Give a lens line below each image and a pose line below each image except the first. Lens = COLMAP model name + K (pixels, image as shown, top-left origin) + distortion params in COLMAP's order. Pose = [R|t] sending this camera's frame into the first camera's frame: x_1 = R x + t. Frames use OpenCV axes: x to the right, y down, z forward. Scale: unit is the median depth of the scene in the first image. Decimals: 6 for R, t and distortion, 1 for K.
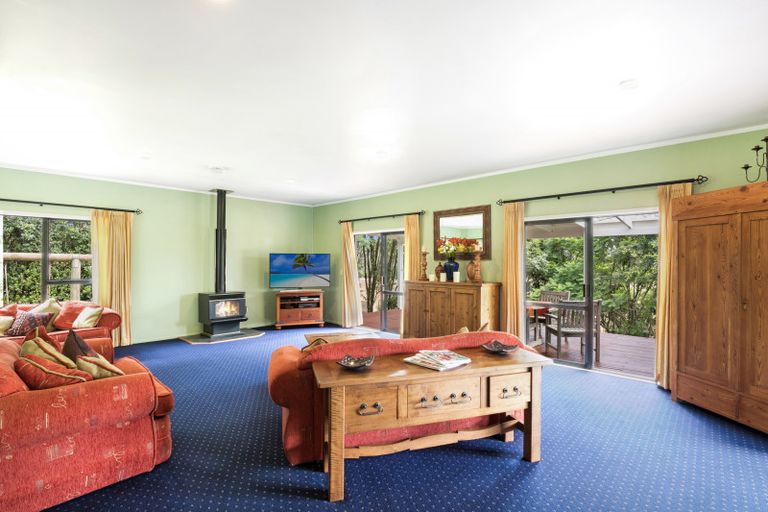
lens RADIAL K [[351.6, 0, 382.6], [0, 351.6, 260.5], [0, 0, 1]] dist [-0.023461, -0.000601]
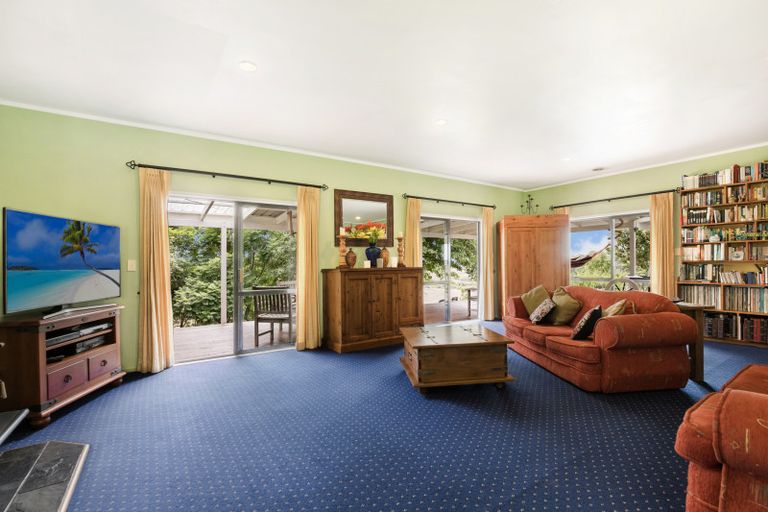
lens RADIAL K [[351.6, 0, 382.7], [0, 351.6, 257.8], [0, 0, 1]] dist [-0.023461, -0.000601]
pose [[0.224636, 0.002707, 0.974439, -0.665886], [0.002254, 0.999992, -0.003297, 0.032009], [-0.974440, 0.002937, 0.224628, 0.693345]]
